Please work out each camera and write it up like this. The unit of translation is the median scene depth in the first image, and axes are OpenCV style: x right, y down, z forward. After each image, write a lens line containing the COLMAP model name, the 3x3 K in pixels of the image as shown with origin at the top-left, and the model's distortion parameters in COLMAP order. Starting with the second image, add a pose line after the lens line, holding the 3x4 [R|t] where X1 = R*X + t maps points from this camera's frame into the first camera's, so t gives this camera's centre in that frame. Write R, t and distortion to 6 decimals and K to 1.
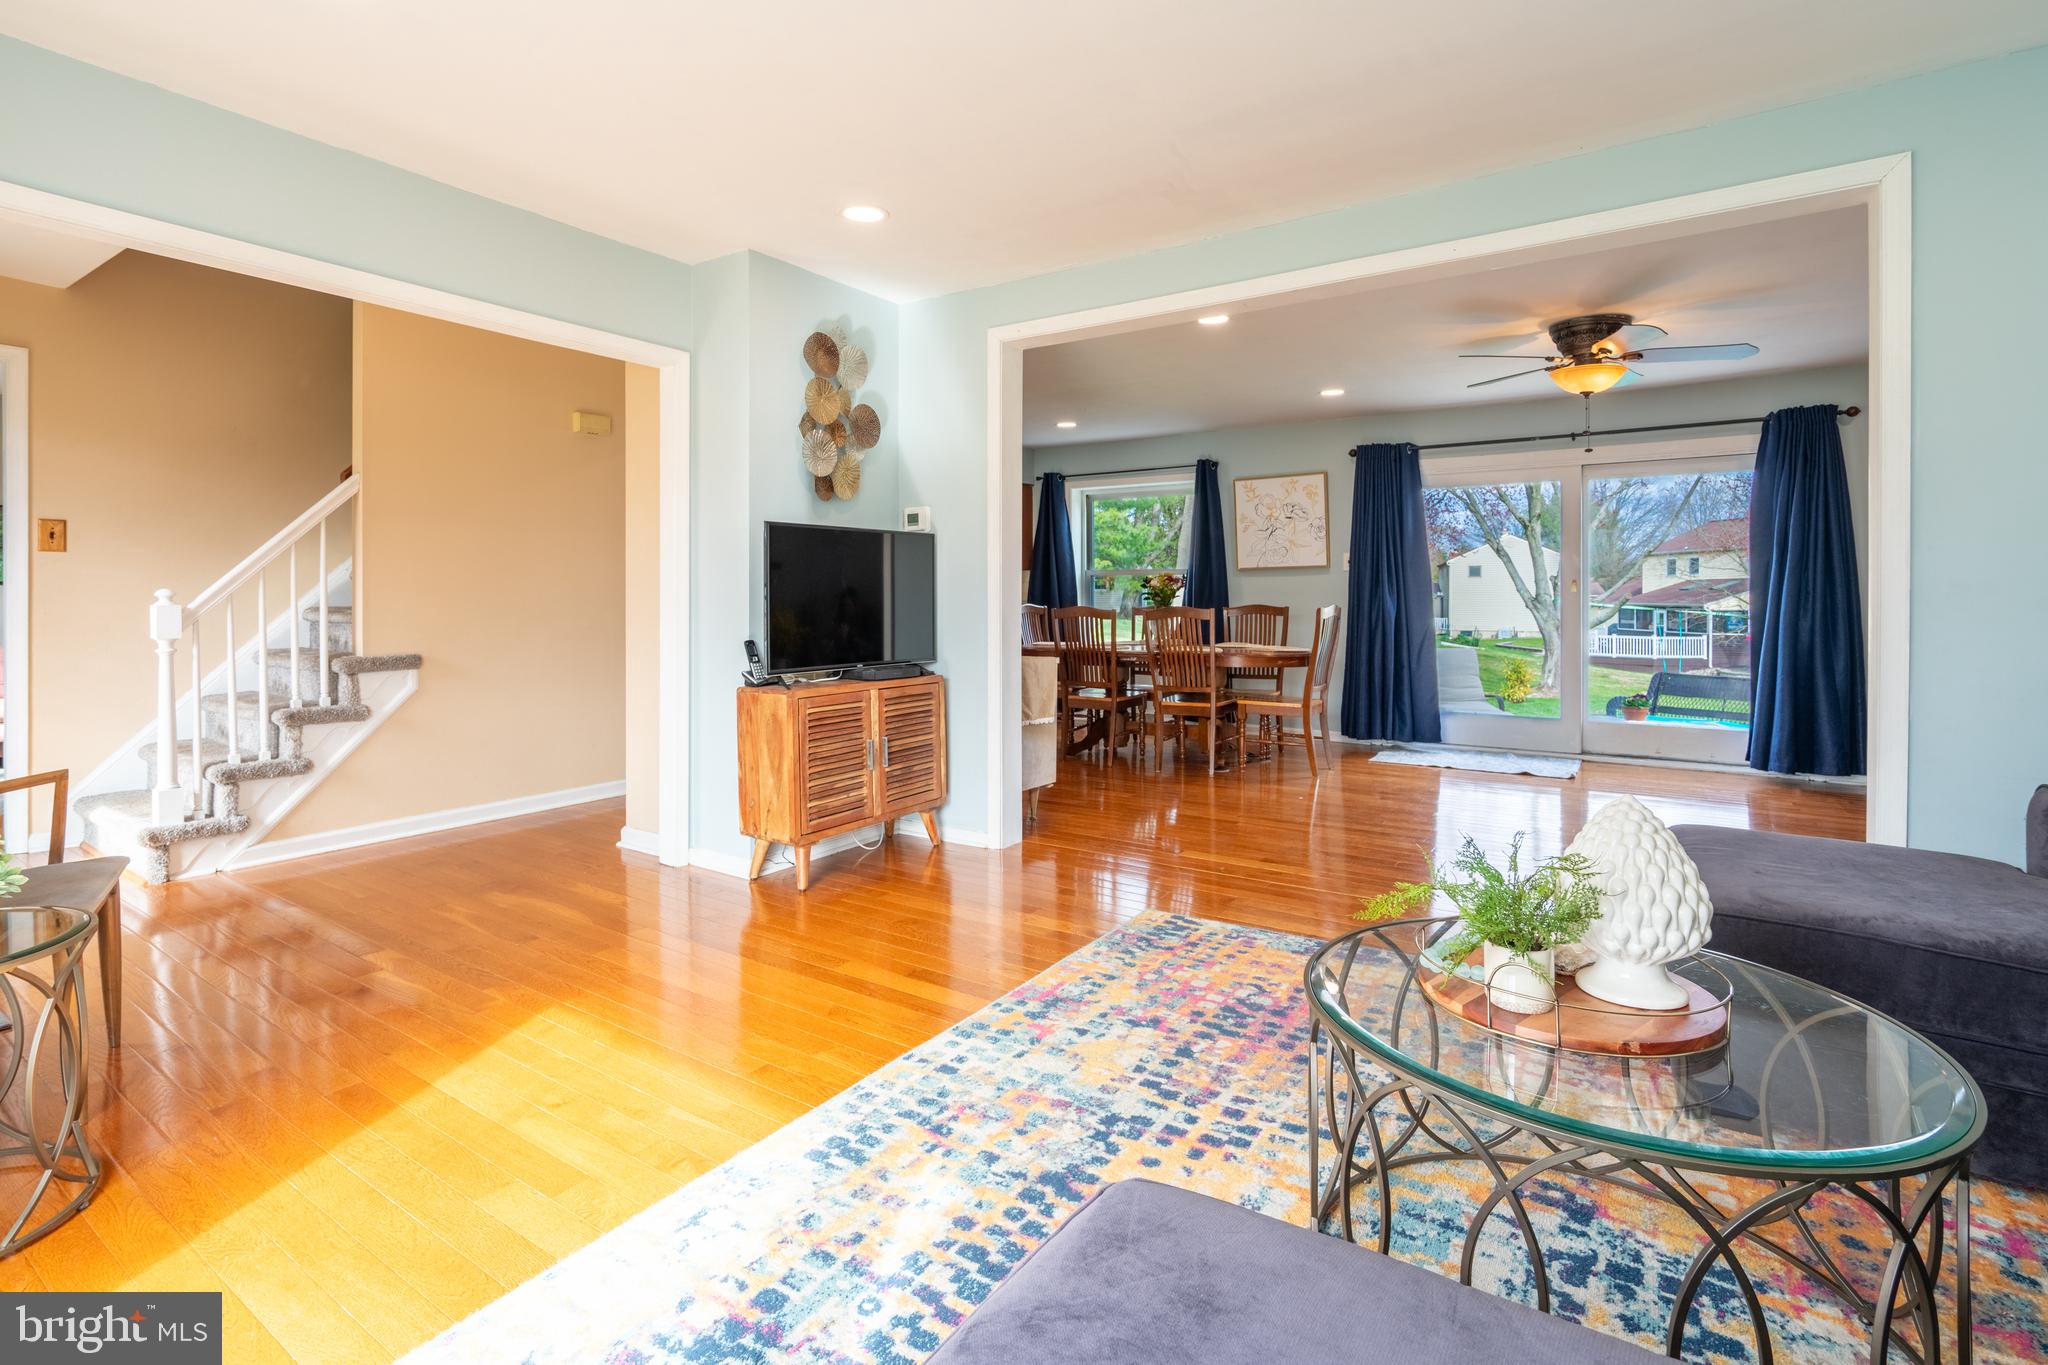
lens RADIAL K [[968.0, 0, 987.7], [0, 968.0, 602.7], [0, 0, 1]] dist [-0.000265, -0.000187]
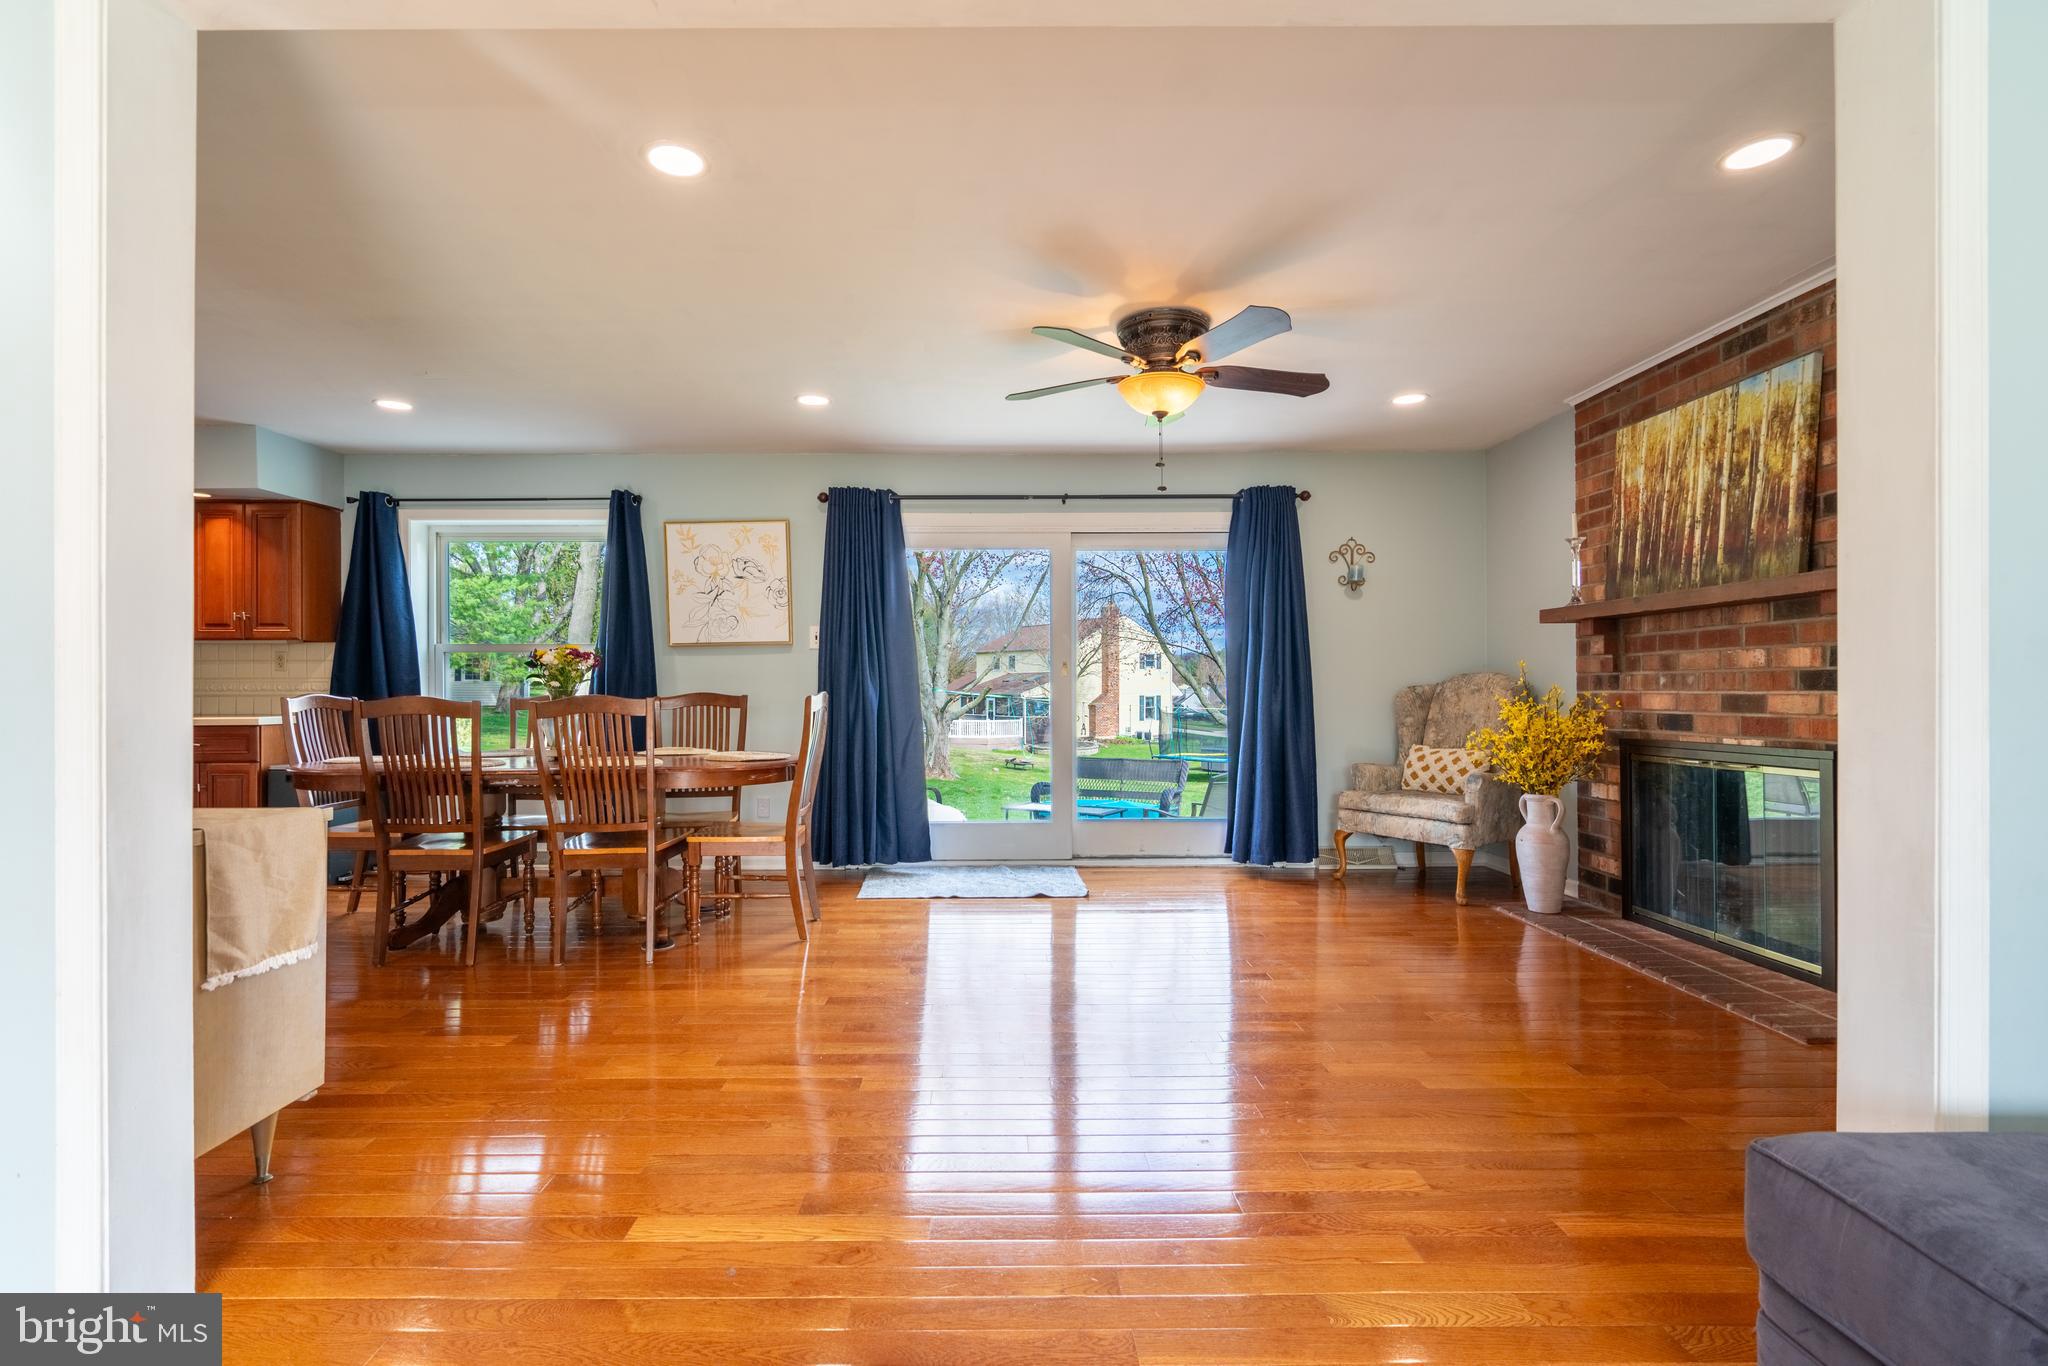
lens RADIAL K [[932.9, 0, 979.1], [0, 932.9, 689.8], [0, 0, 1]] dist [-0.002795, 0.001141]
pose [[0.818468, -0.003638, 0.574540, 0.057872], [0.006638, 0.999973, -0.003124, 0.004129], [-0.574513, 0.006371, 0.818470, 0.376627]]
